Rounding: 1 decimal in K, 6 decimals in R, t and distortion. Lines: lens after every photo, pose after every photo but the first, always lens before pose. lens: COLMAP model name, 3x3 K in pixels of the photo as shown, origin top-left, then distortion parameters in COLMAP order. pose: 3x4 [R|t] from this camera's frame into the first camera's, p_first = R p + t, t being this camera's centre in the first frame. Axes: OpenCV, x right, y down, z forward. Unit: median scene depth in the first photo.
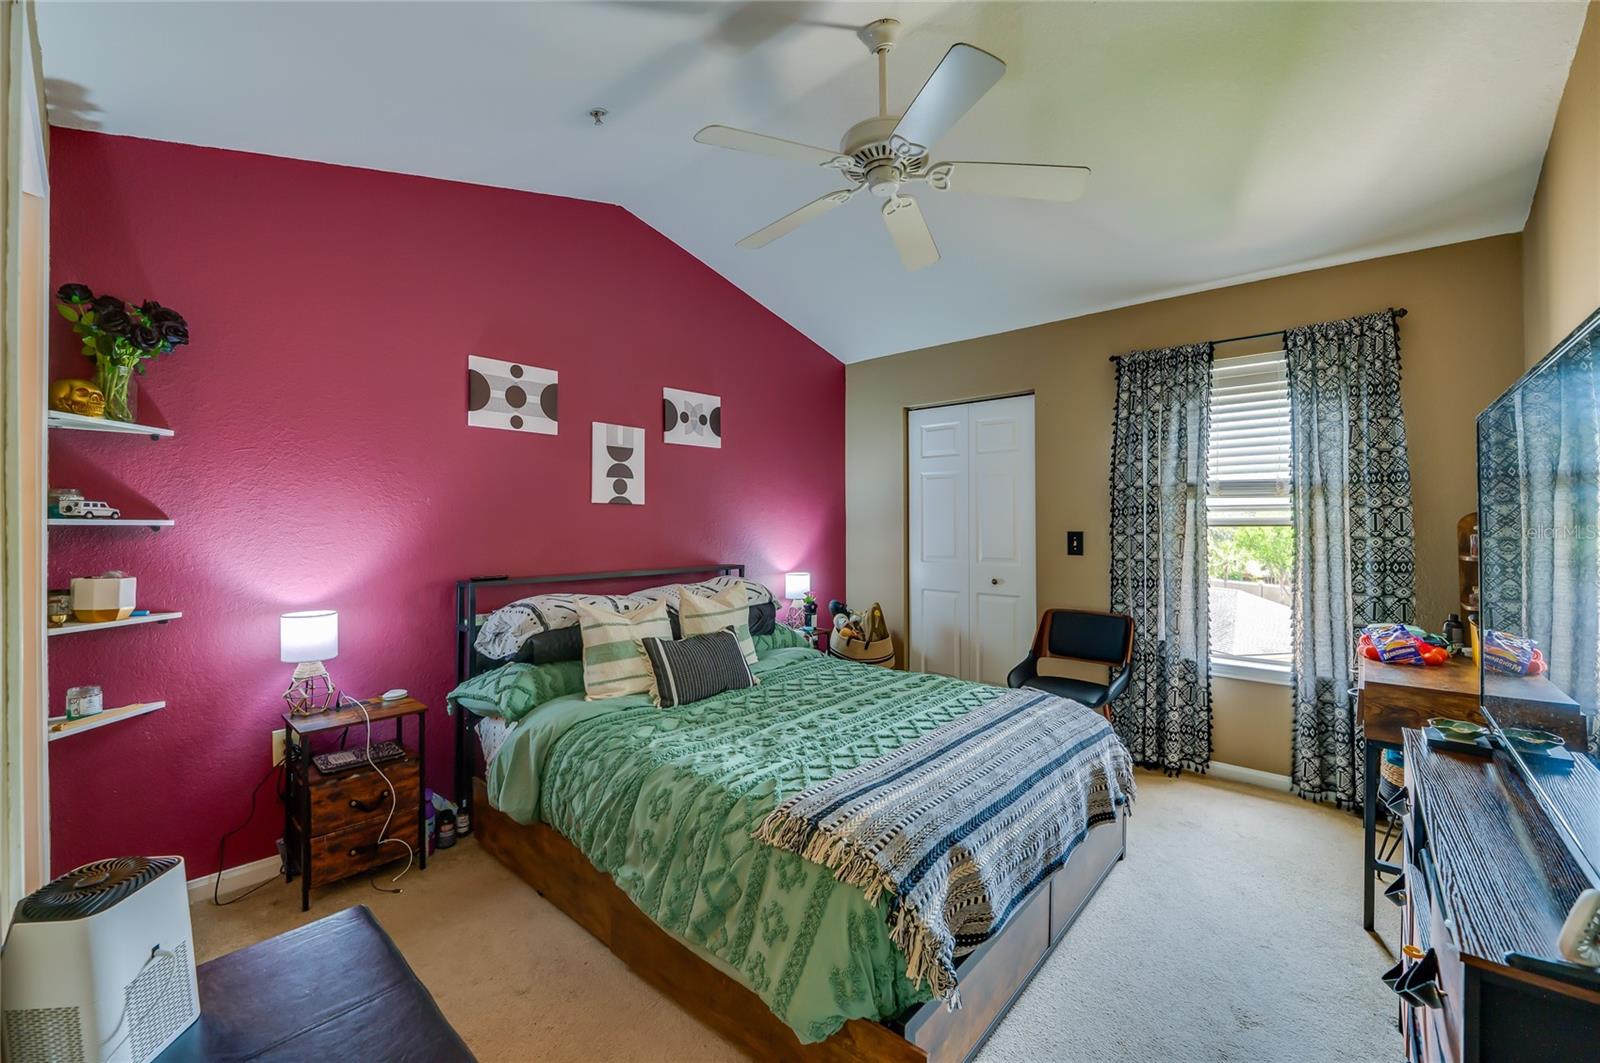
lens RADIAL K [[675.4, 0, 799.9], [0, 675.4, 510.8], [0, 0, 1]] dist [-0.009978, 0.000235]
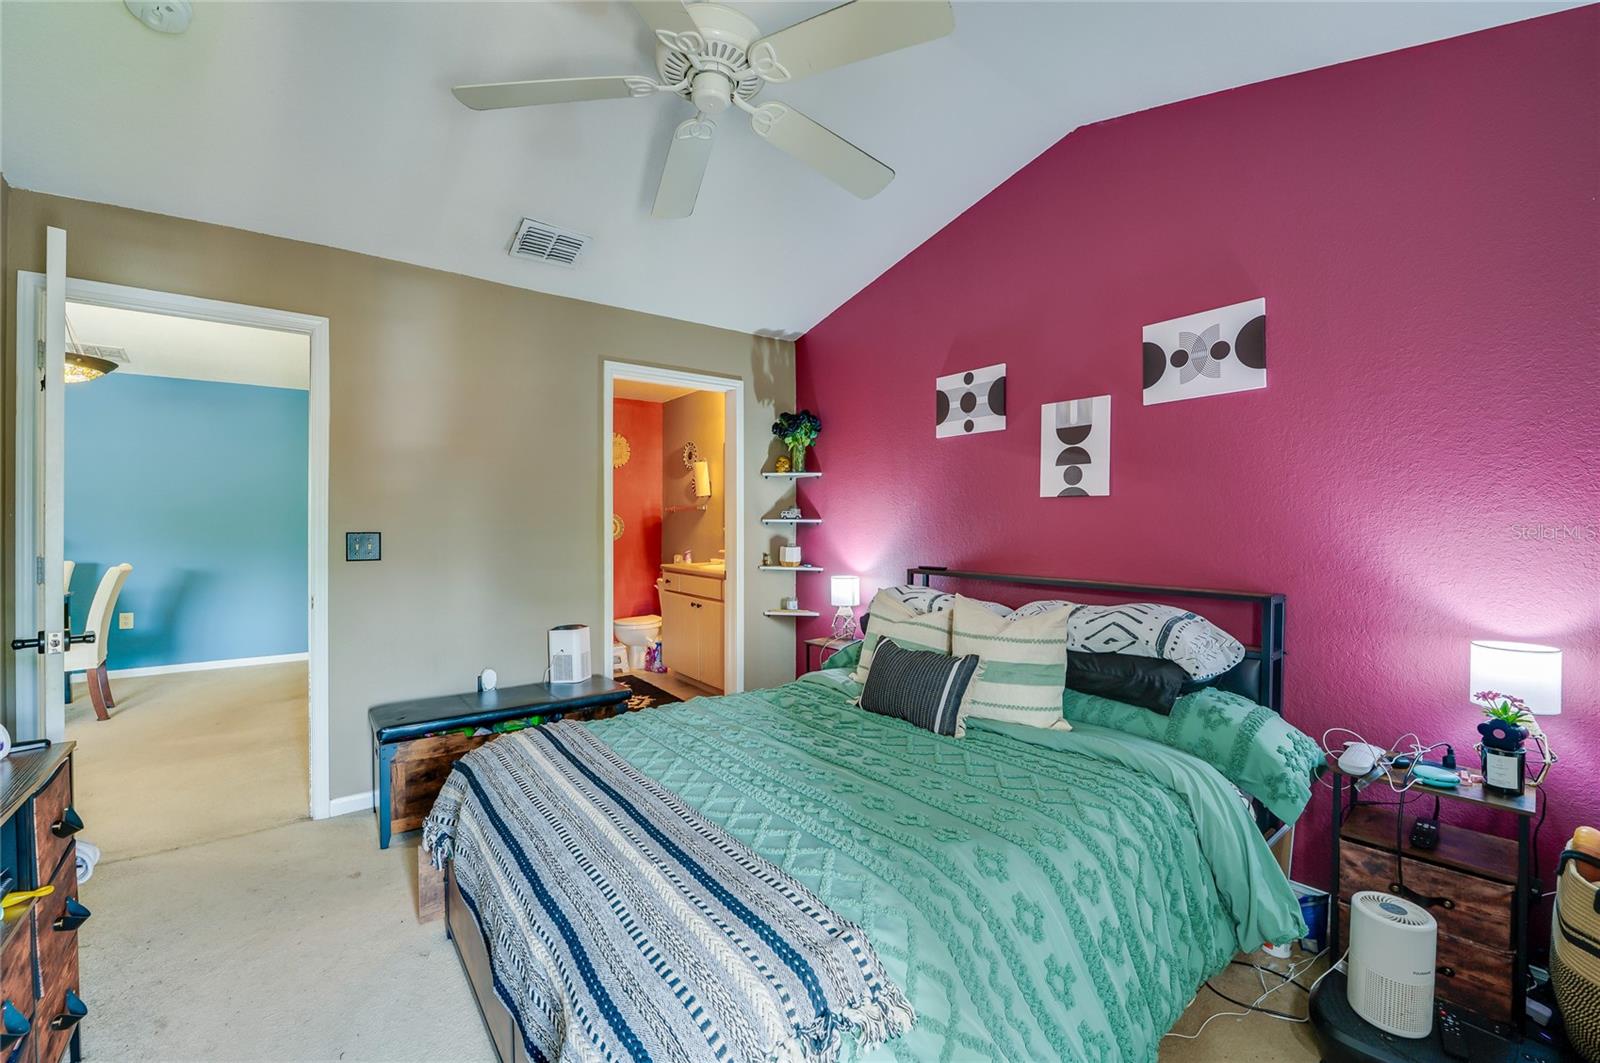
lens RADIAL K [[643.3, 0, 799.2], [0, 643.3, 529.7], [0, 0, 1]] dist [-0.012650, 0.000312]
pose [[-0.204216, 0.000089, -0.978926, 0.561361], [0.004806, 0.999988, -0.000912, 0.028632], [0.978914, -0.004891, -0.204214, 0.842686]]
